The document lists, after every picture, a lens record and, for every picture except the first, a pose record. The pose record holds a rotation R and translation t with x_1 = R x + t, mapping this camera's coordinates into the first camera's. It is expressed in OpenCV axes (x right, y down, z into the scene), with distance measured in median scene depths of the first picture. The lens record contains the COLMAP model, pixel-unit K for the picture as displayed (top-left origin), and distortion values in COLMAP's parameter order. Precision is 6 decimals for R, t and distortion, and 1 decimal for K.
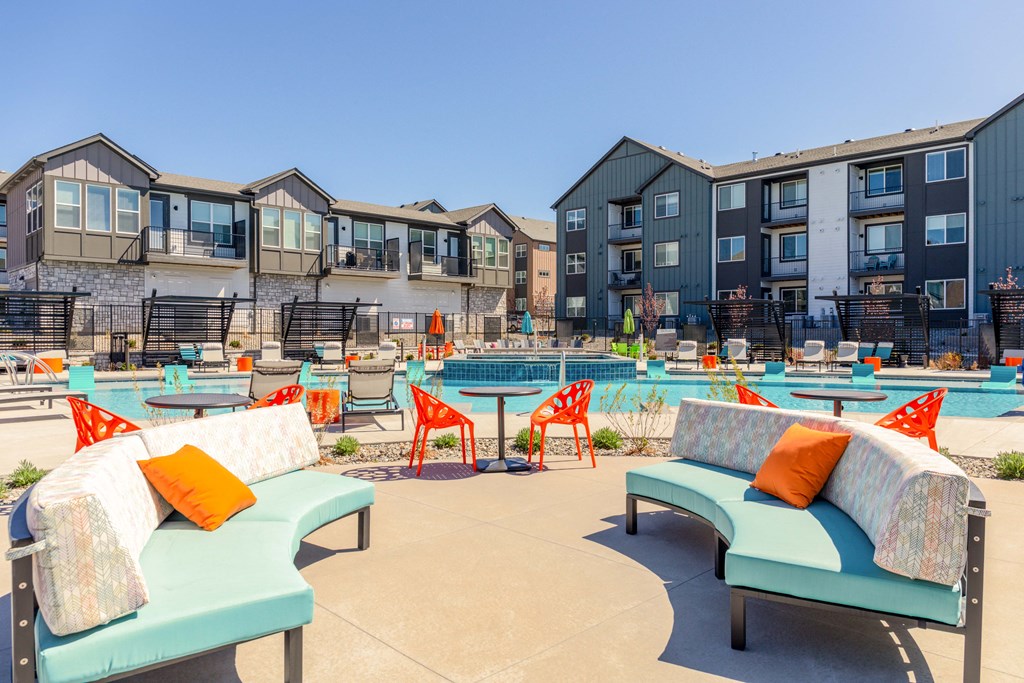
lens RADIAL K [[712.8, 0, 496.4], [0, 712.8, 343.6], [0, 0, 1]] dist [-0.004139, -0.006305]
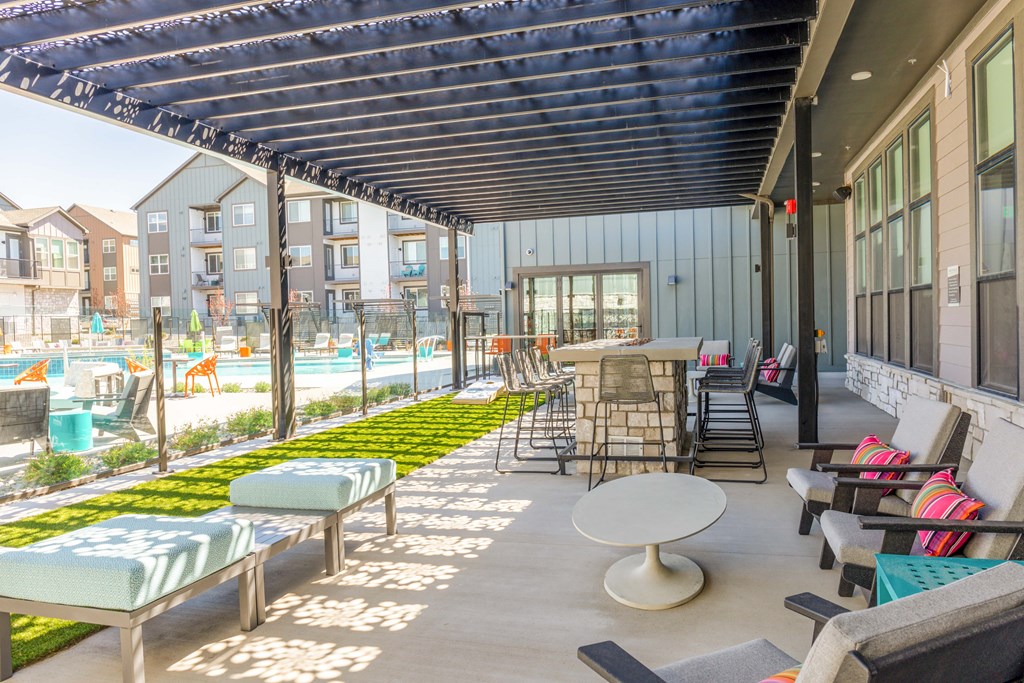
lens RADIAL K [[712.8, 0, 496.4], [0, 712.8, 343.6], [0, 0, 1]] dist [-0.004139, -0.006305]
pose [[0.868212, -0.033042, 0.495092, 0.028078], [0.029675, 0.999452, 0.014663, 0.002744], [-0.495305, 0.001961, 0.868717, -0.185635]]
